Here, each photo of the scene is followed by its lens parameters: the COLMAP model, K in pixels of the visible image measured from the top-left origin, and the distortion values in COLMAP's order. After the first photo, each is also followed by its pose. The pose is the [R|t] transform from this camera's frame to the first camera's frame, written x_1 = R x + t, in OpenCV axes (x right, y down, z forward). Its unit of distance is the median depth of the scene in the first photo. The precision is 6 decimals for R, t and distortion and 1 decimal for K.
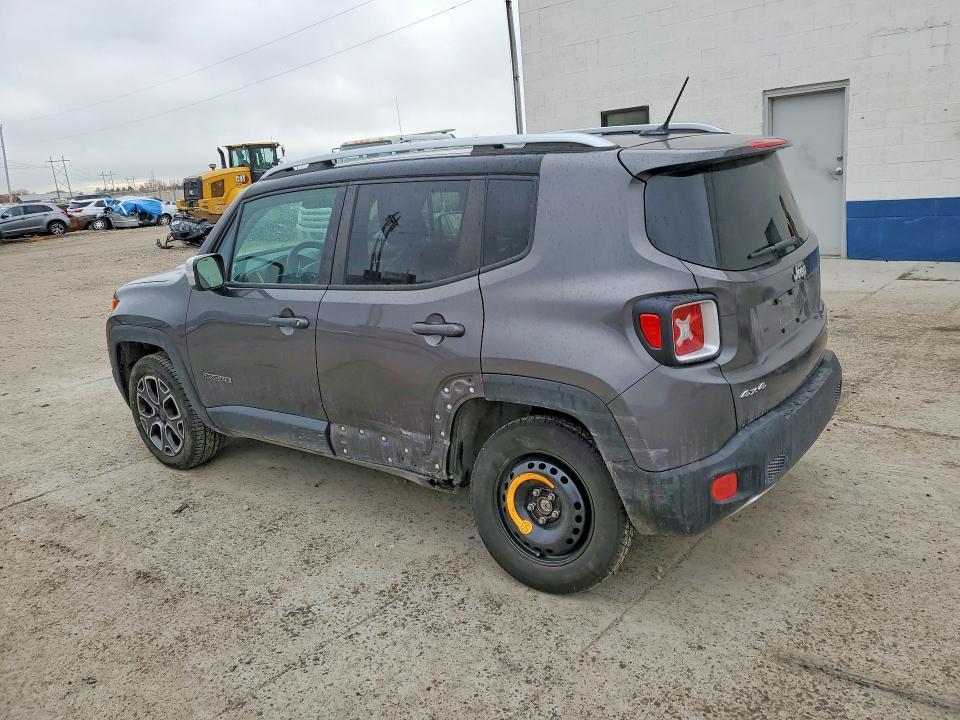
lens RADIAL K [[742.4, 0, 486.8], [0, 742.4, 359.8], [0, 0, 1]] dist [0.013713, 0.017794]
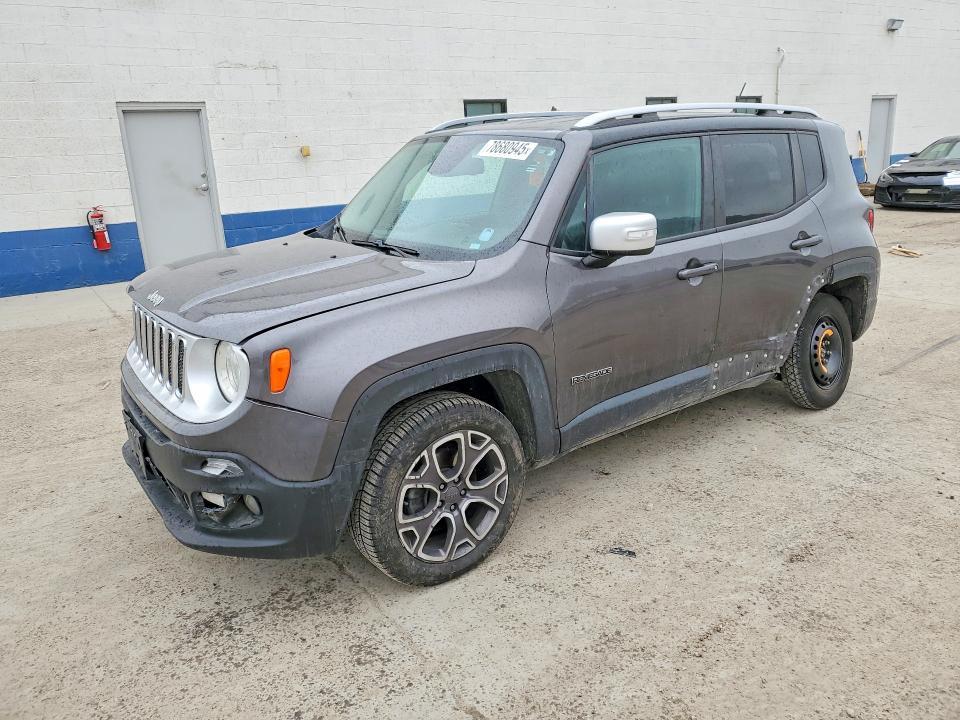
lens RADIAL K [[742.4, 0, 484.0], [0, 742.4, 361.8], [0, 0, 1]] dist [0.013713, 0.017794]
pose [[0.260087, -0.205873, 0.943383, -1.225885], [0.266073, 0.954462, 0.134936, -0.137576], [-0.928203, 0.215913, 0.303020, 0.937009]]
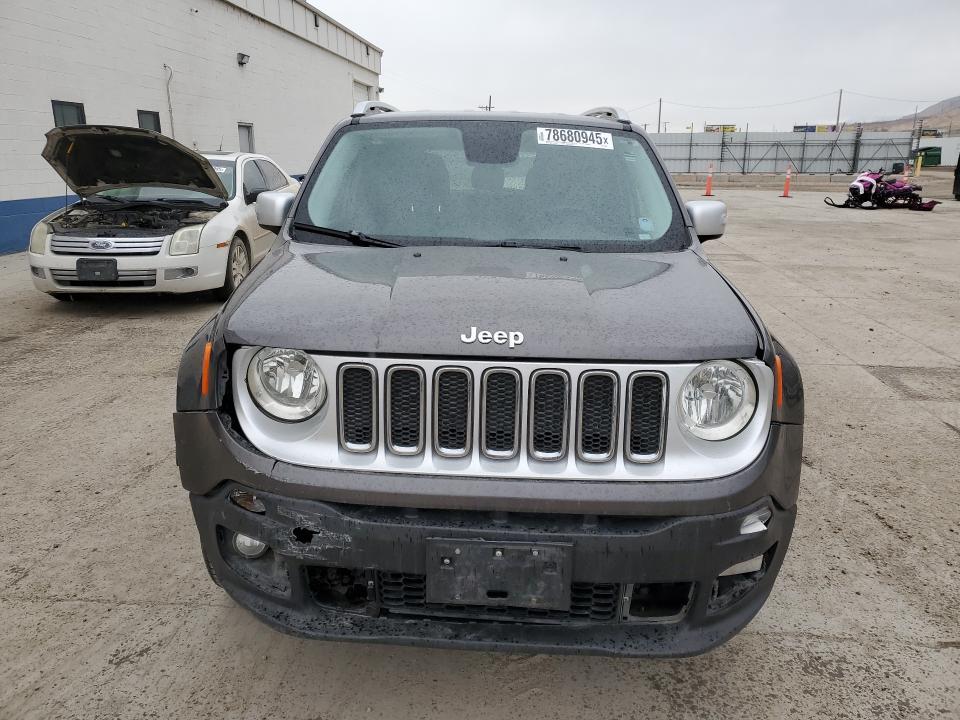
lens RADIAL K [[742.4, 0, 483.8], [0, 742.4, 357.7], [0, 0, 1]] dist [0.013713, 0.017794]
pose [[-0.607954, -0.135126, 0.782390, -0.950253], [0.243079, 0.906417, 0.345430, -0.348250], [-0.755847, 0.400188, -0.518213, 1.749380]]
